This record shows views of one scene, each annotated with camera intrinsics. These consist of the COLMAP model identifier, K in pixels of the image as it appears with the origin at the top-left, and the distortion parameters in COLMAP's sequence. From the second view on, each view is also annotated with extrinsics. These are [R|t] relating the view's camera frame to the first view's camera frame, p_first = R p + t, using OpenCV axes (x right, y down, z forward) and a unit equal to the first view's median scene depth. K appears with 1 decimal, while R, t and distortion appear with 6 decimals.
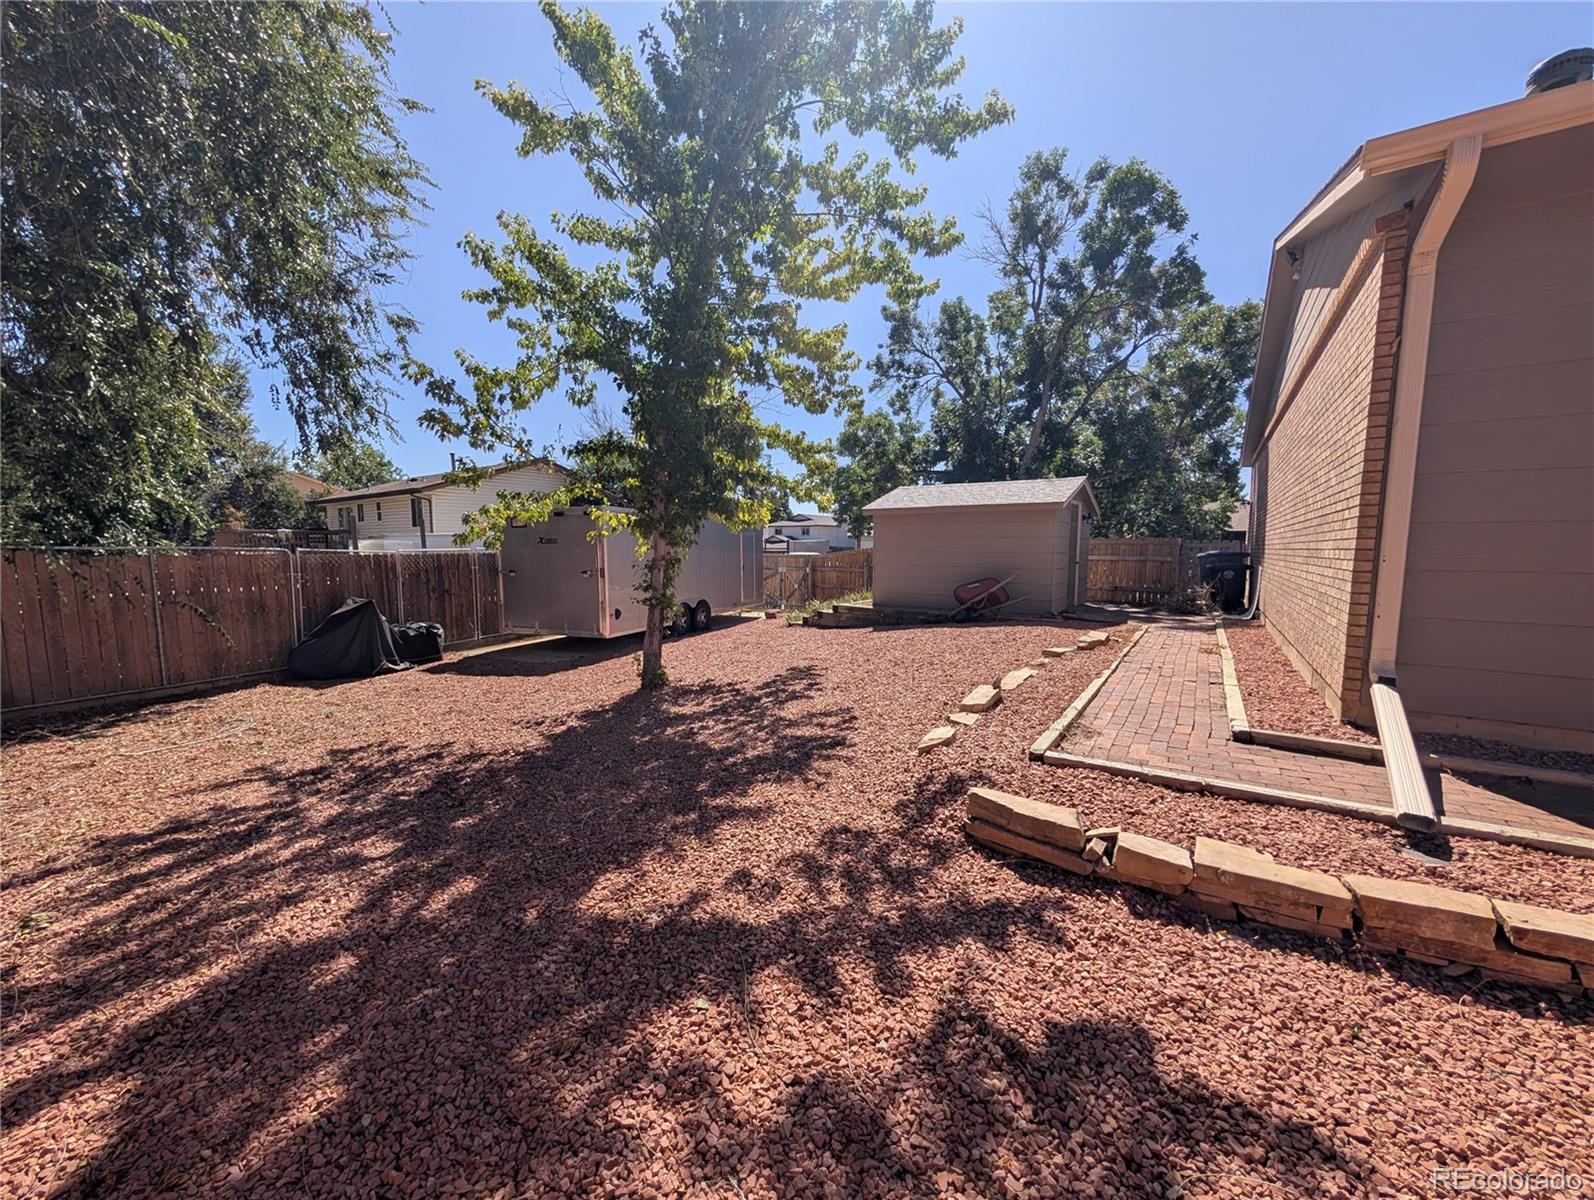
lens RADIAL K [[614.5, 0, 797.0], [0, 614.5, 600.0], [0, 0, 1]] dist [0.000549, -0.000019]
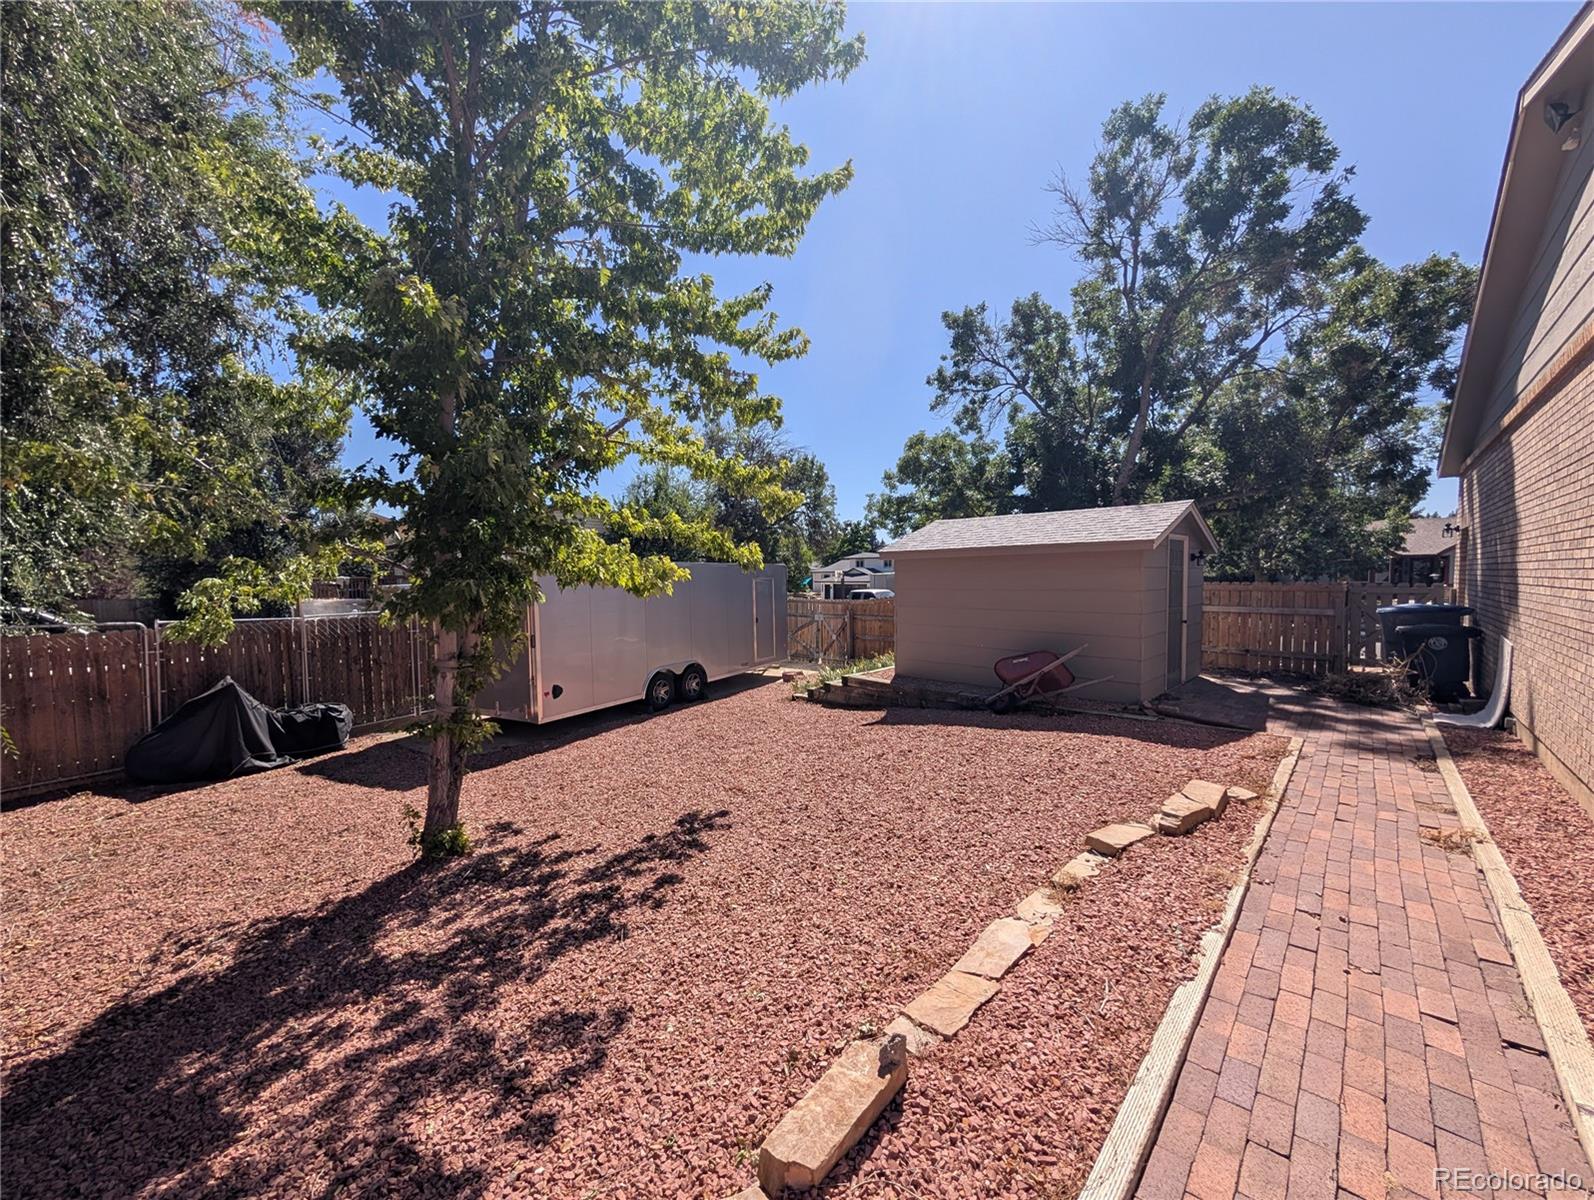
lens RADIAL K [[614.8, 0, 797.0], [0, 614.8, 600.0], [0, 0, 1]] dist [0.008644, -0.002551]
pose [[0.987426, -0.008643, -0.157848, 0.084654], [0.001192, 0.998883, -0.047237, -0.034390], [0.158080, 0.046455, 0.986333, 0.150867]]
